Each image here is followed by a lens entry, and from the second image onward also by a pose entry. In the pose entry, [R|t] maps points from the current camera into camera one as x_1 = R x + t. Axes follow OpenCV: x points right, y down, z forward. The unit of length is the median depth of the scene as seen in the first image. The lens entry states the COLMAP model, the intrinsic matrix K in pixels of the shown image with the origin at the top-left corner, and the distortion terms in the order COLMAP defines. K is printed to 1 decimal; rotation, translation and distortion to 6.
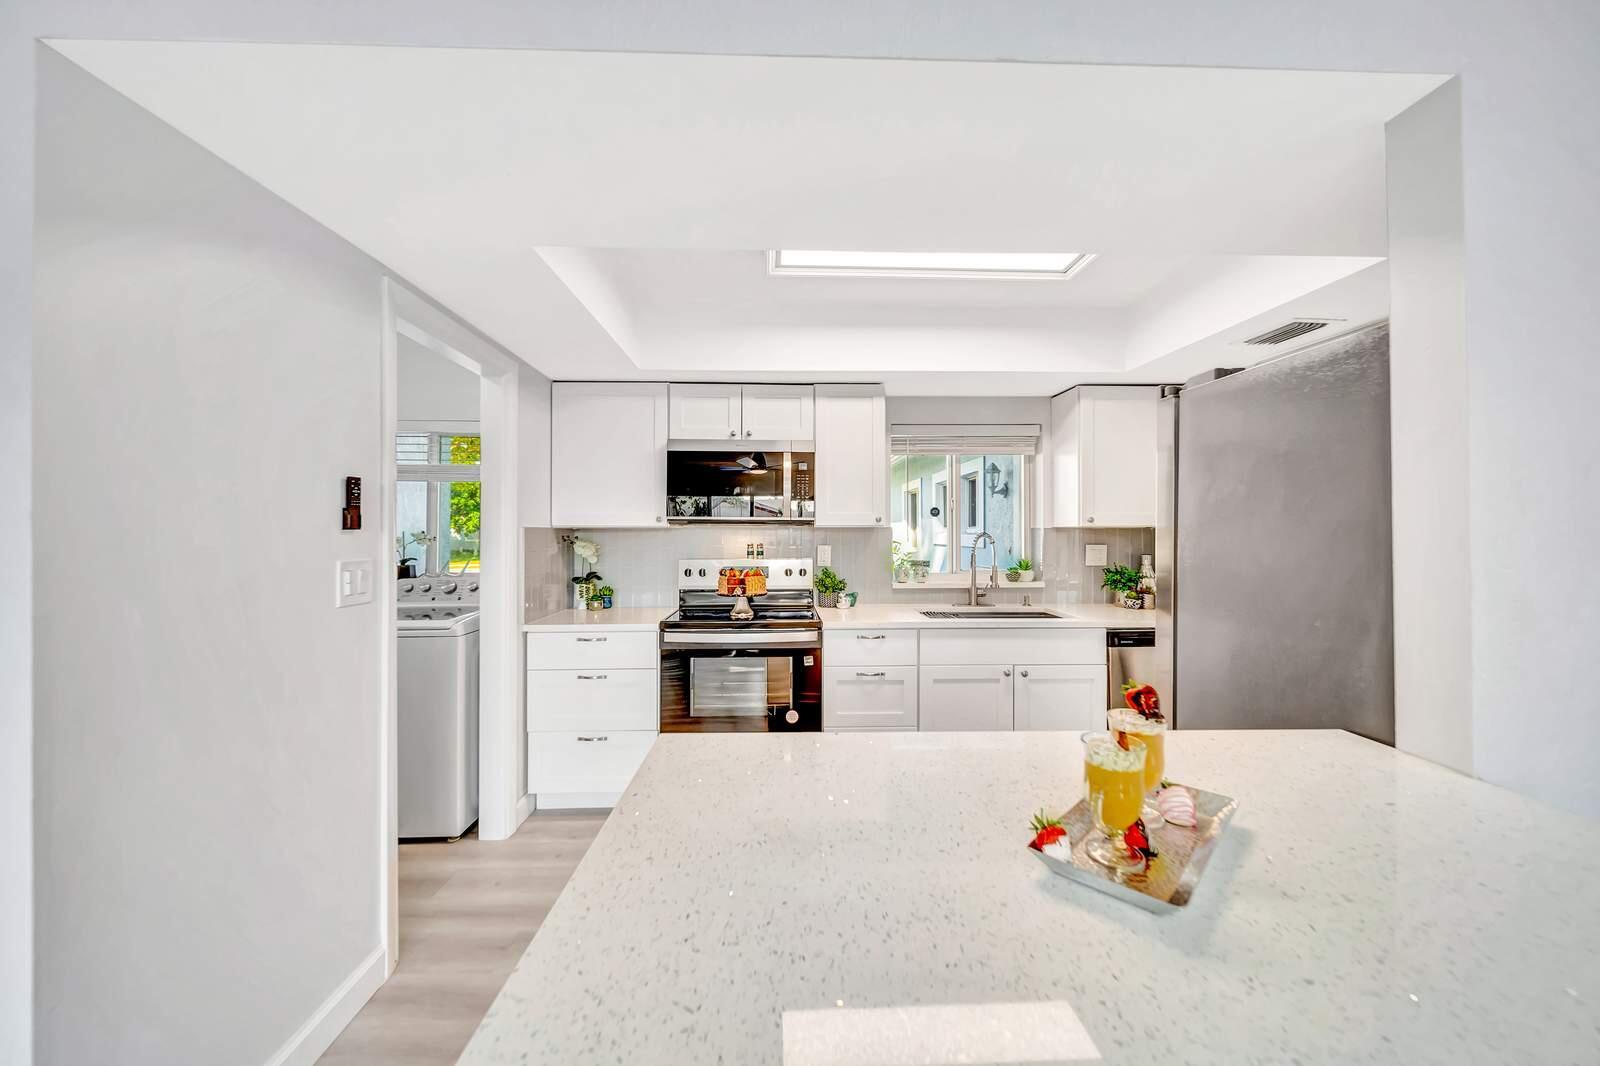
lens RADIAL K [[560.9, 0, 801.4], [0, 560.9, 529.4], [0, 0, 1]] dist [-0.002066, -0.000225]
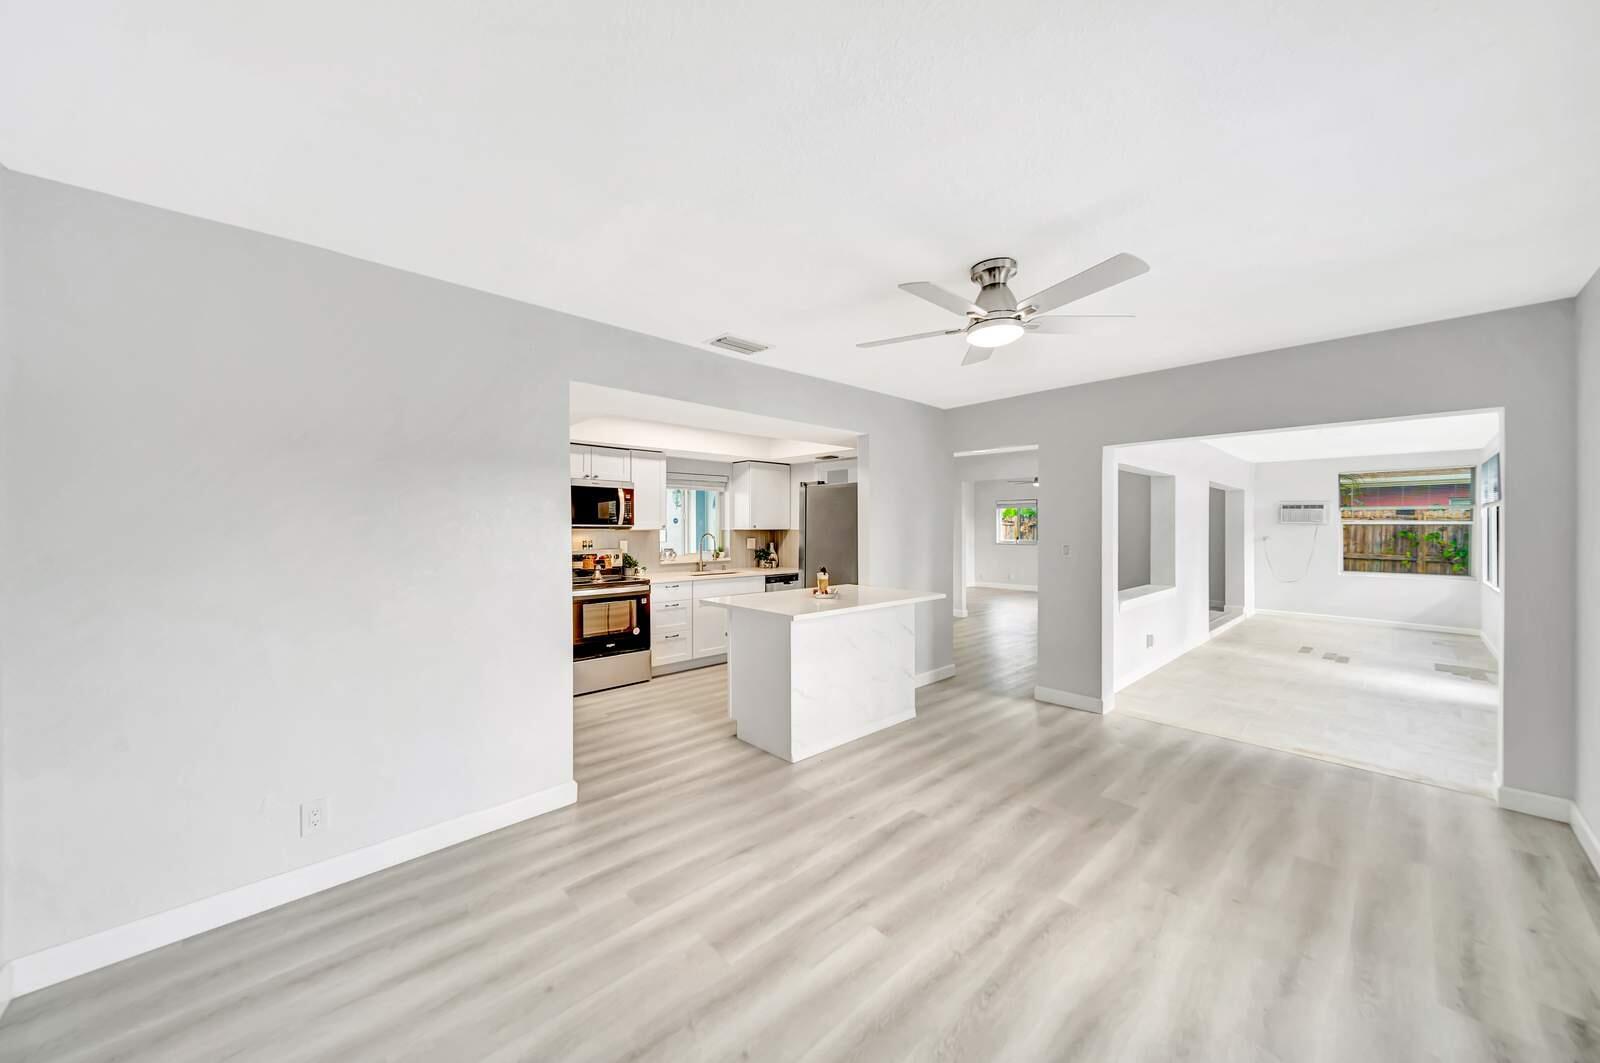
lens RADIAL K [[560.9, 0, 793.9], [0, 560.9, 527.9], [0, 0, 1]] dist [-0.002066, -0.000225]
pose [[0.751611, -0.001247, 0.659606, -0.717176], [0.000112, 0.999998, 0.001763, -0.013238], [-0.659607, -0.001251, 0.751610, -0.638185]]
